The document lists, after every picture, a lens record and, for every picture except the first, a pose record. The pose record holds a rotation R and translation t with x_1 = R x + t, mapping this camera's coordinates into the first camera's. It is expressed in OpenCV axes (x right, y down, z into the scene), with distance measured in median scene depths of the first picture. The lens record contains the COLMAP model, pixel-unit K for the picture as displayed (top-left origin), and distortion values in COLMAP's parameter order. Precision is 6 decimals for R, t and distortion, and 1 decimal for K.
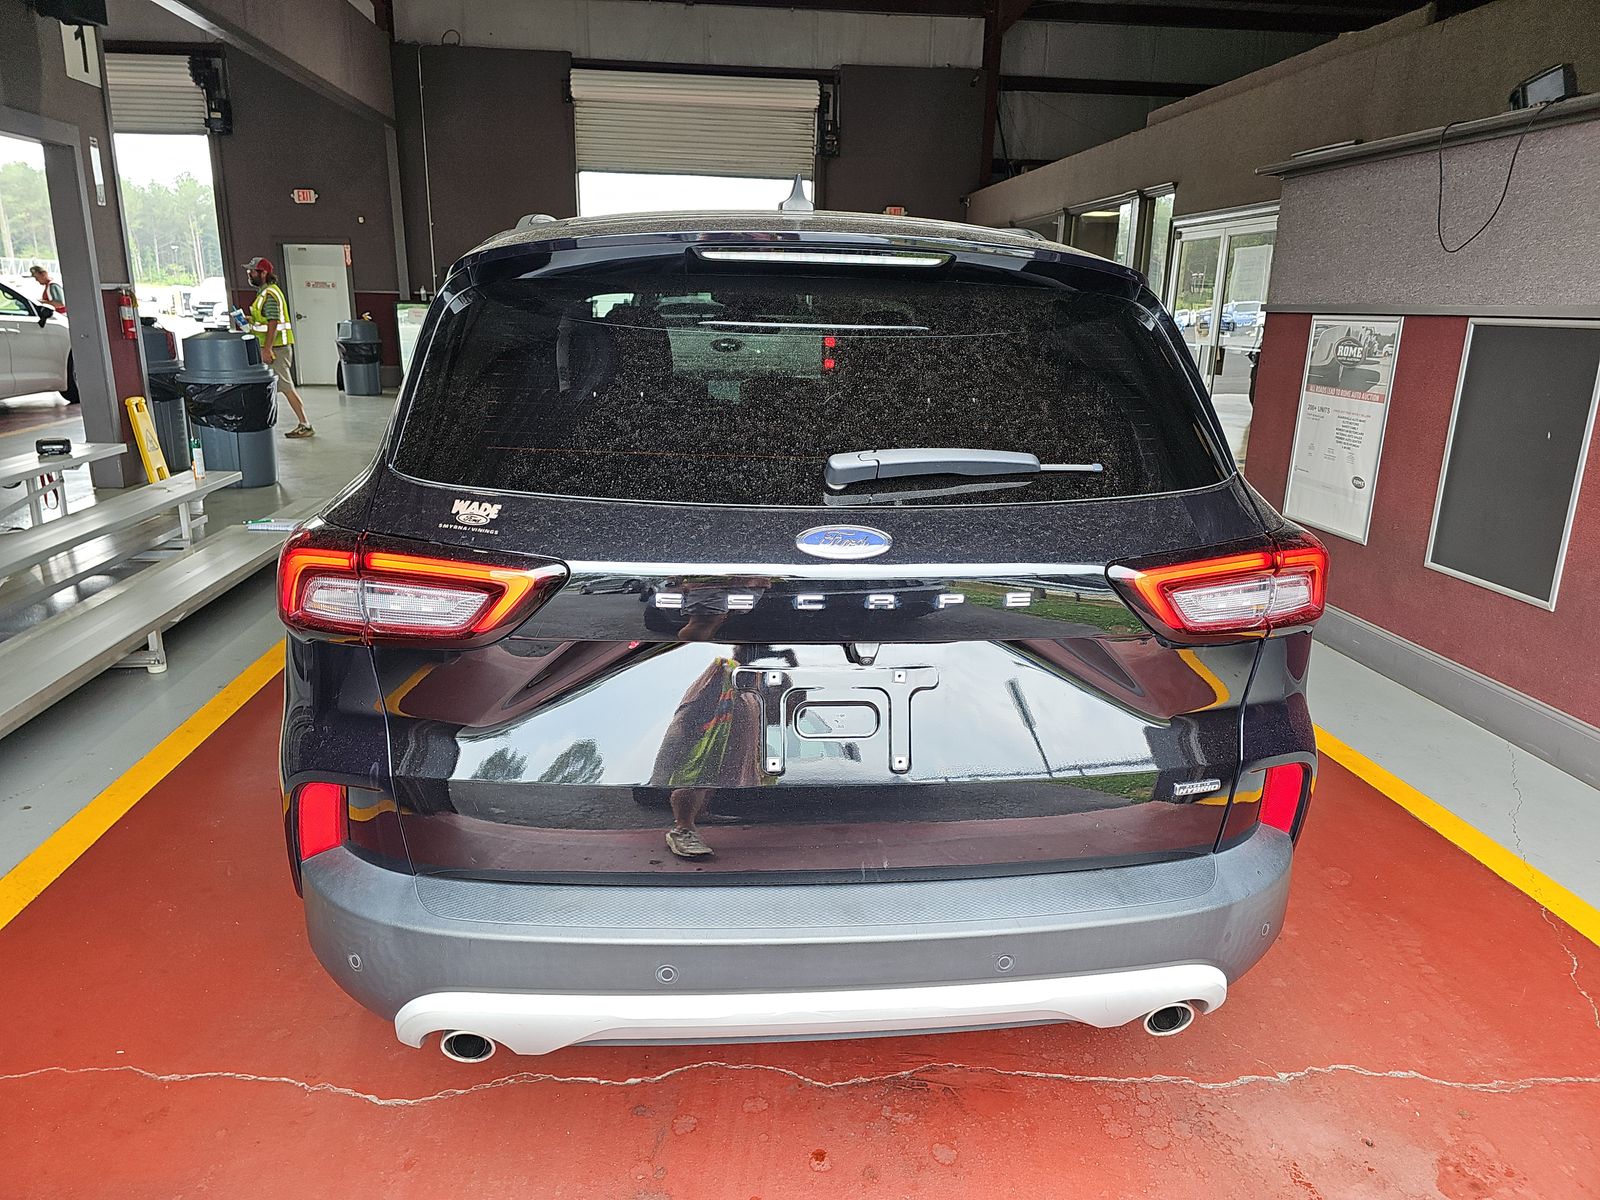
lens RADIAL K [[1073.9, 0, 798.3], [0, 1073.9, 566.7], [0, 0, 1]] dist [-0.000878, -0.040398]
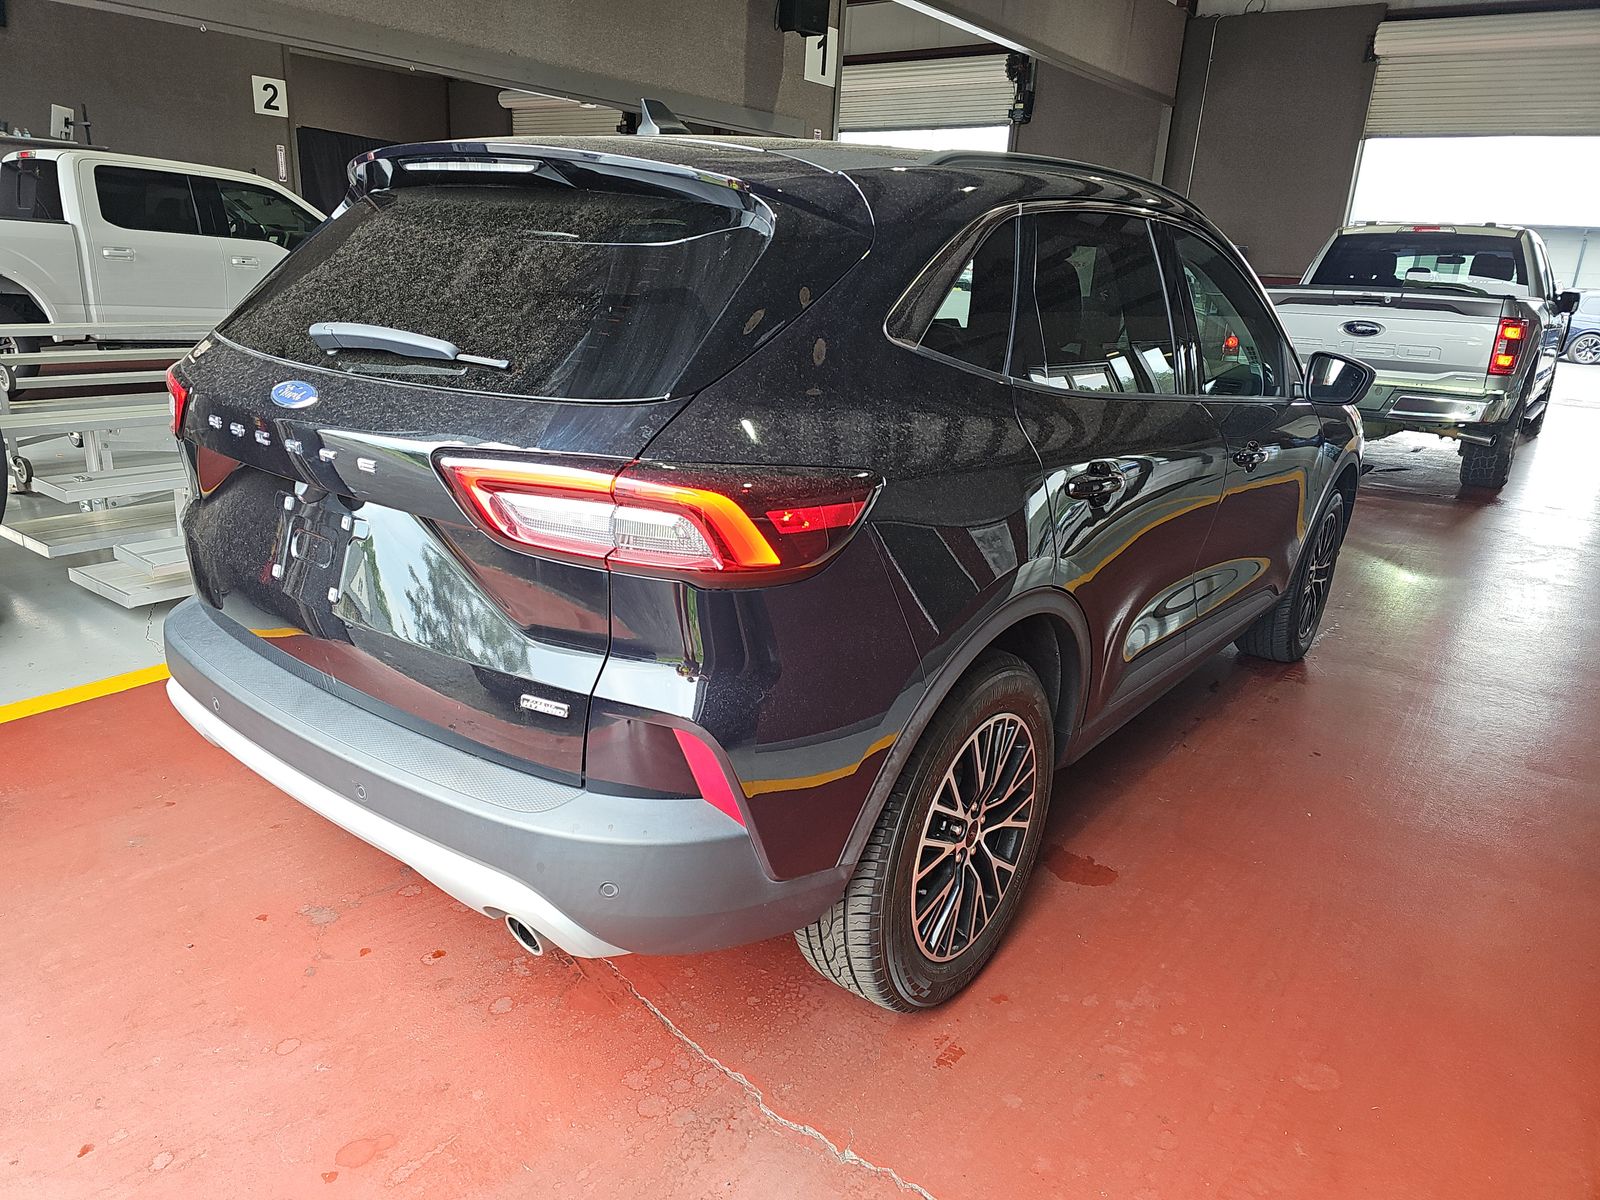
lens RADIAL K [[1056.5, 0, 800.0], [0, 1056.5, 600.0], [0, 0, 1]] dist [0.000305, -0.033297]
pose [[0.719050, 0.212127, -0.661792, 0.132682], [-0.183094, 0.976457, 0.114053, -0.004649], [0.670406, 0.039160, 0.740961, 0.052668]]
